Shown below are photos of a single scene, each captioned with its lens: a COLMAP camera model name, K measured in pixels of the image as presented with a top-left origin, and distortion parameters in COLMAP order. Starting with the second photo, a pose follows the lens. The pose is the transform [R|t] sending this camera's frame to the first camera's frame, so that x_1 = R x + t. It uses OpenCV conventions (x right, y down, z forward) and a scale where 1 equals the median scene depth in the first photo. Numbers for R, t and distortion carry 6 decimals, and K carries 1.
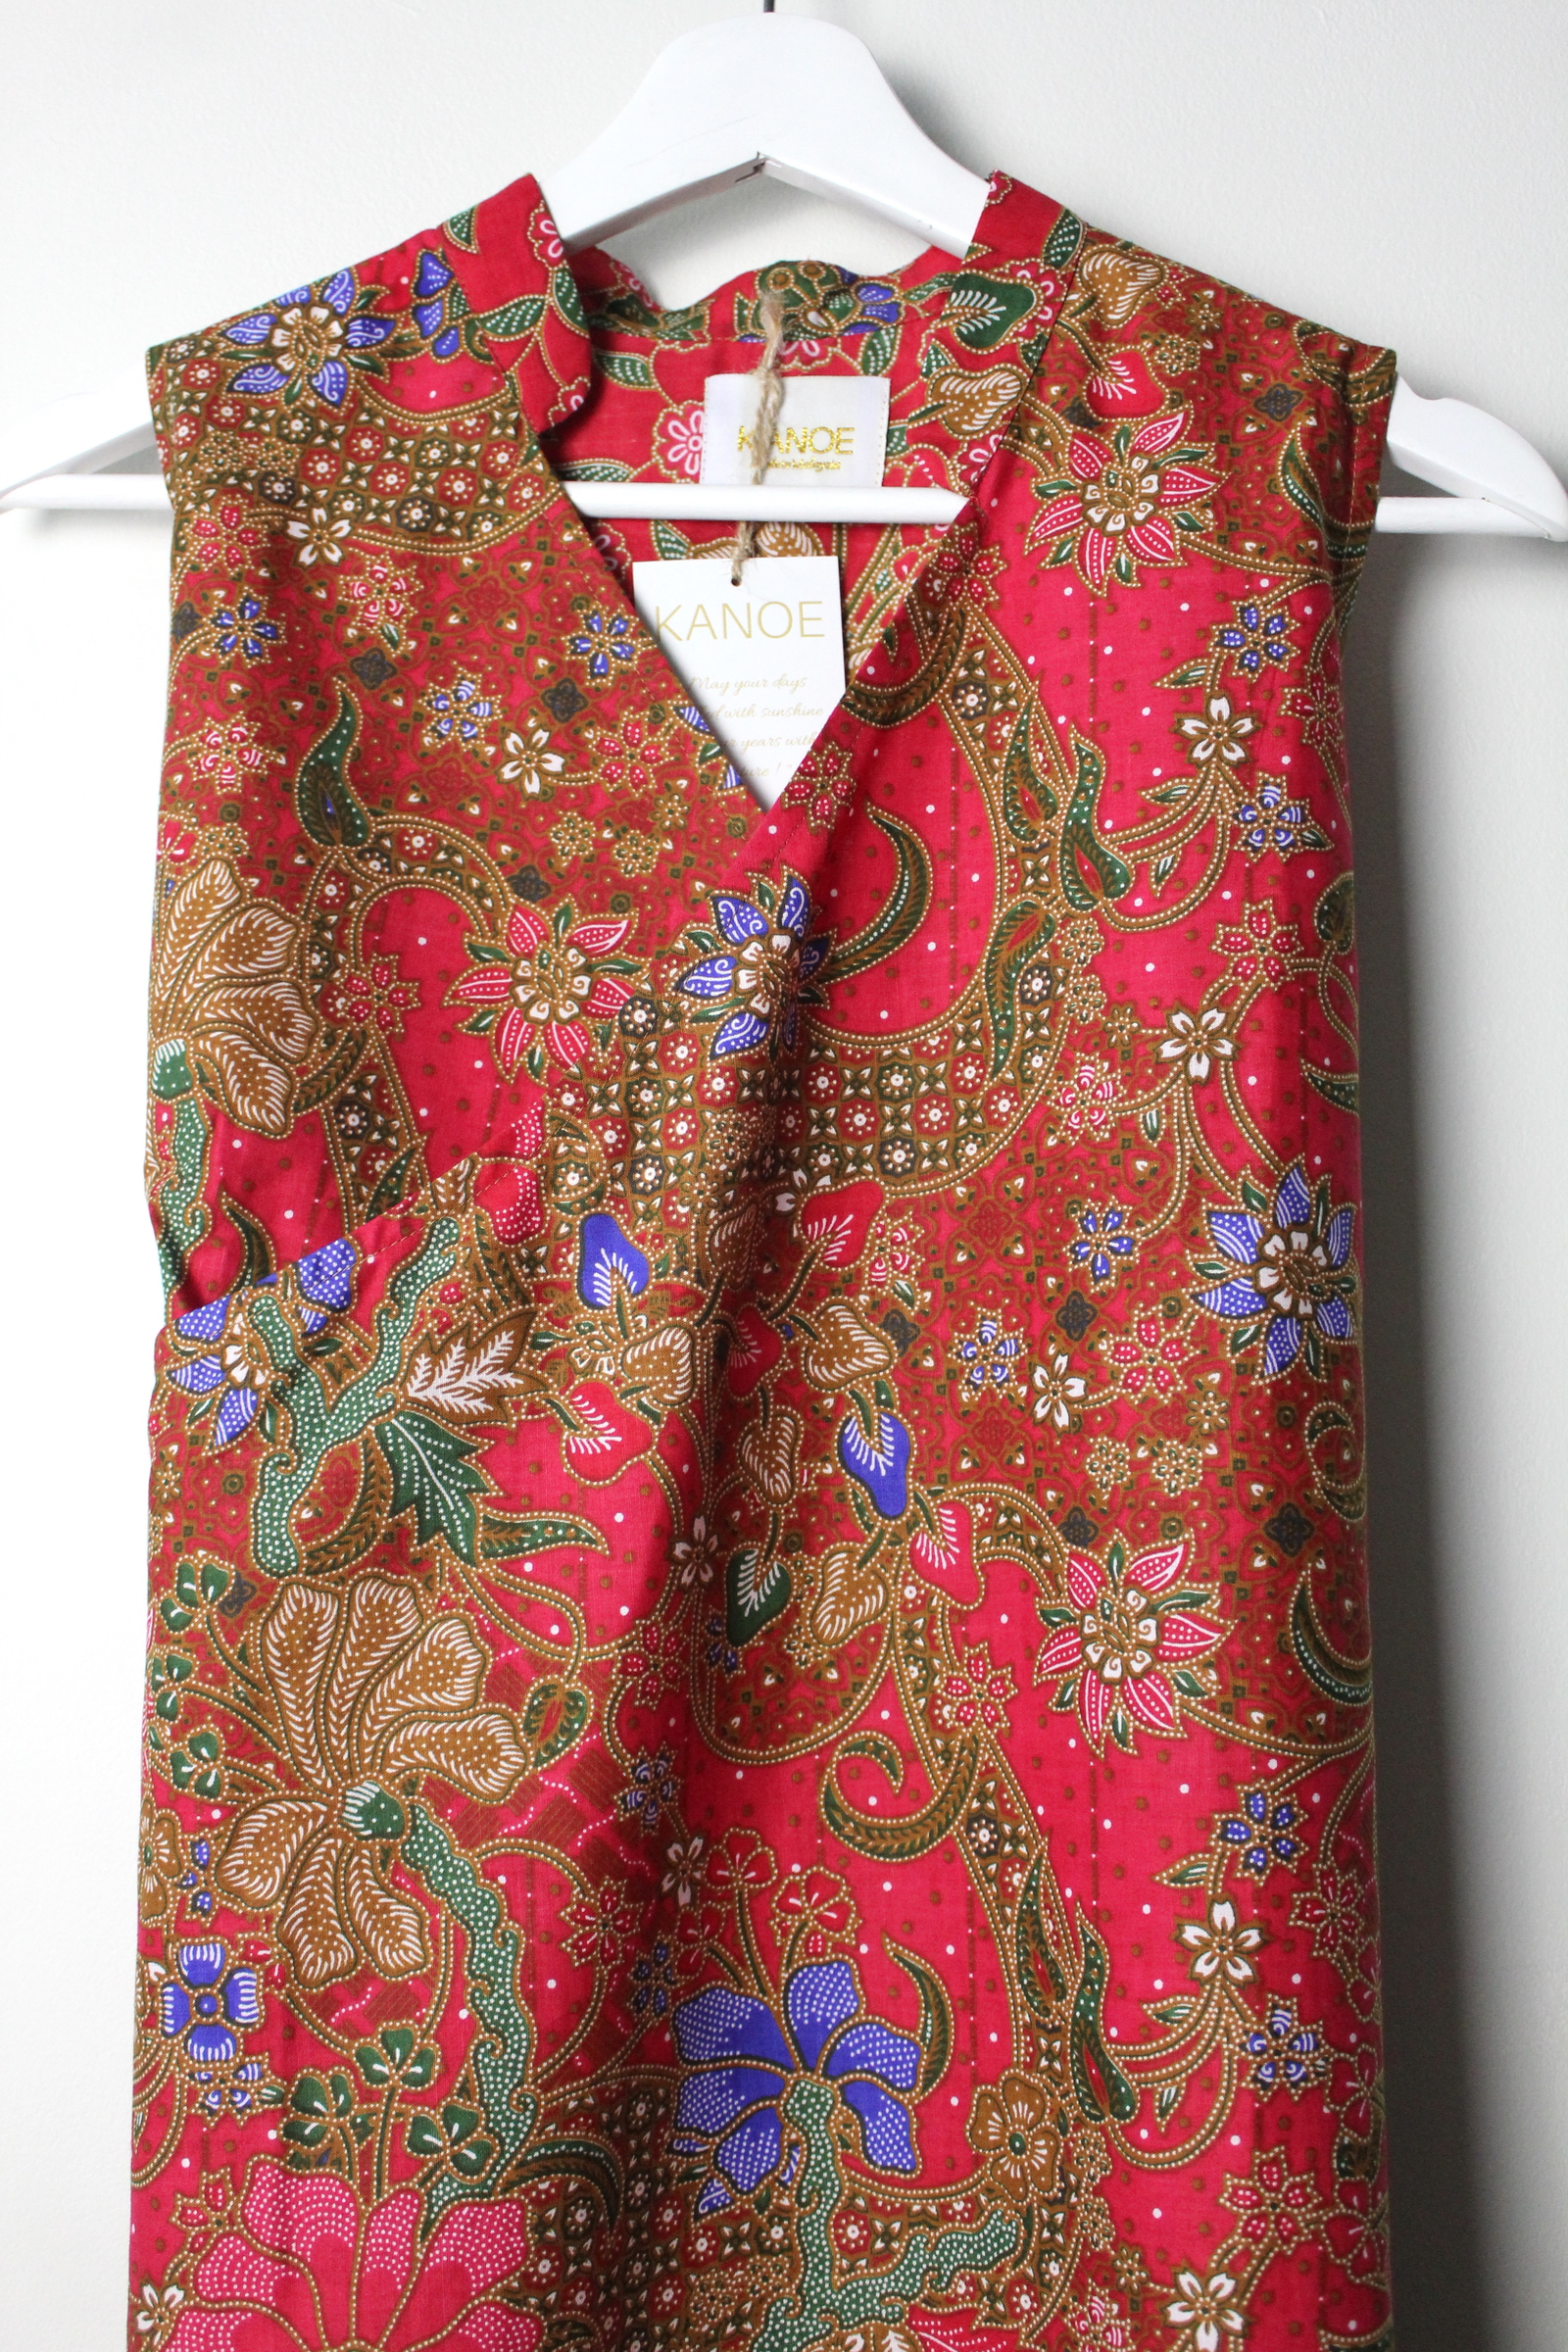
lens RADIAL K [[3042.8, 0, 773.6], [0, 3042.8, 1179.9], [0, 0, 1]] dist [-0.062448, 0.000000]
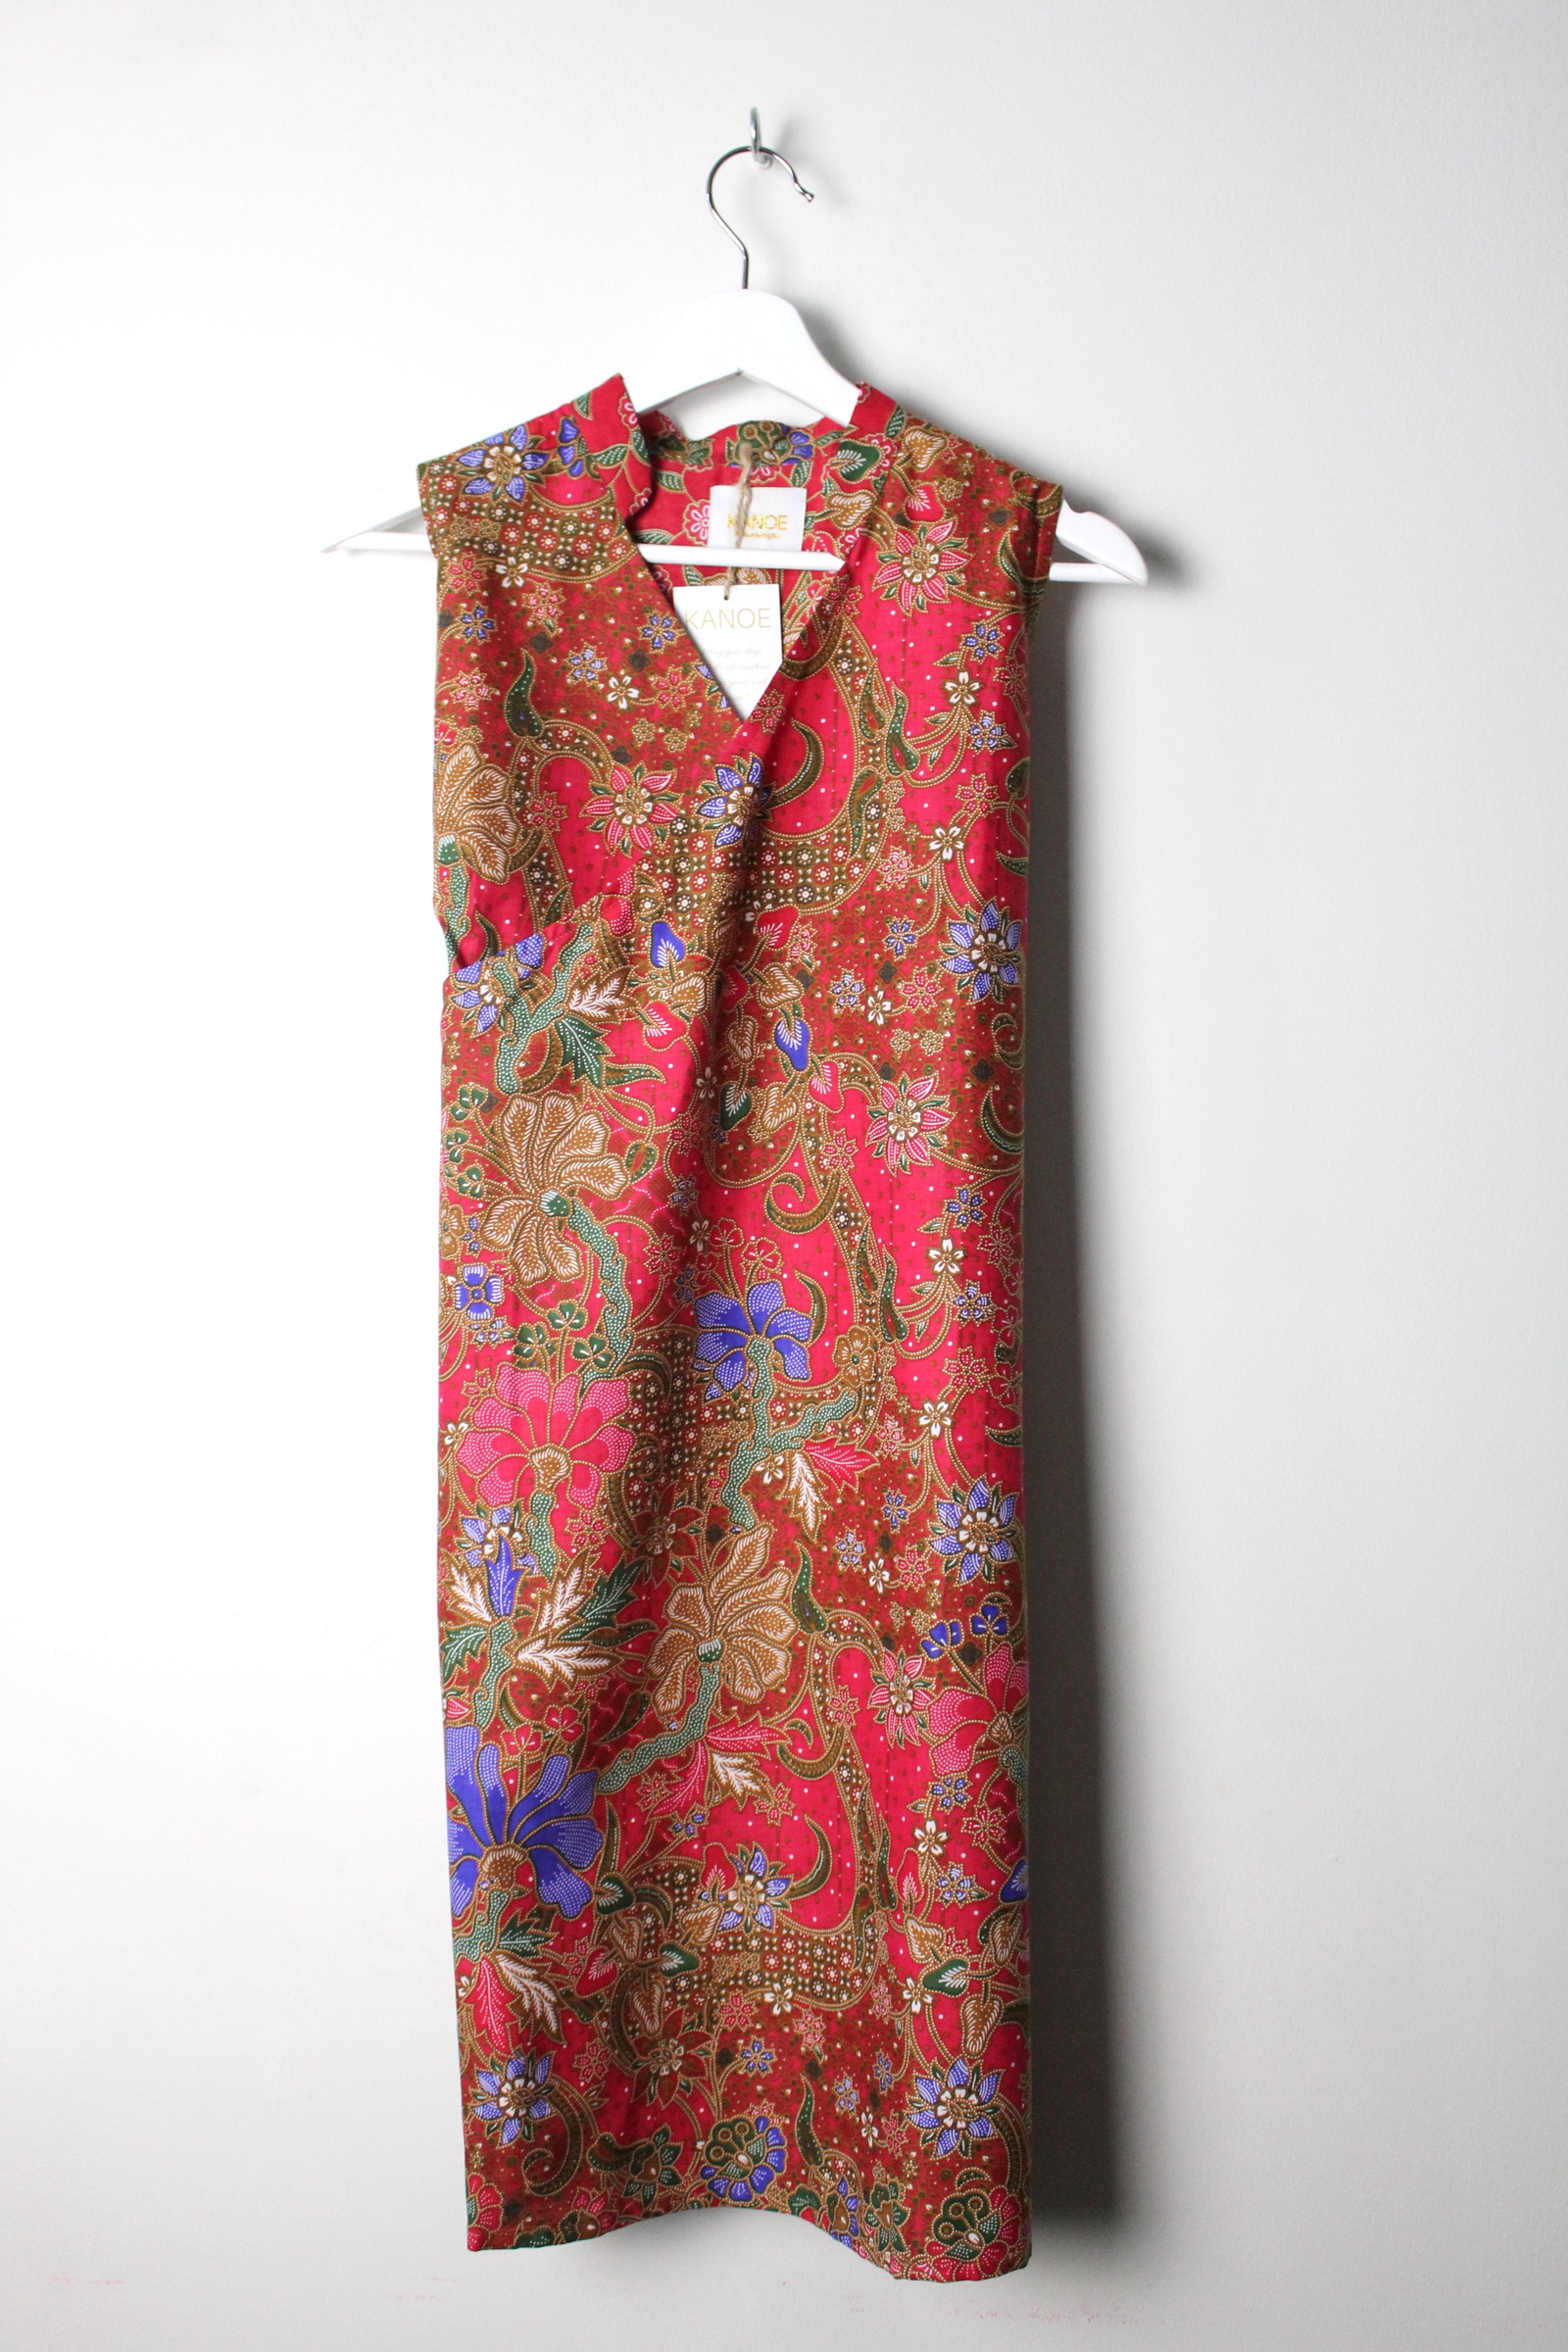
lens RADIAL K [[2235.9, 0, 766.4], [0, 2235.9, 1171.4], [0, 0, 1]] dist [-0.127127, 0.000000]
pose [[0.999889, 0.005521, 0.013806, -0.004874], [-0.007173, 0.992425, 0.122641, -0.007185], [-0.013024, -0.122726, 0.992355, -0.525739]]
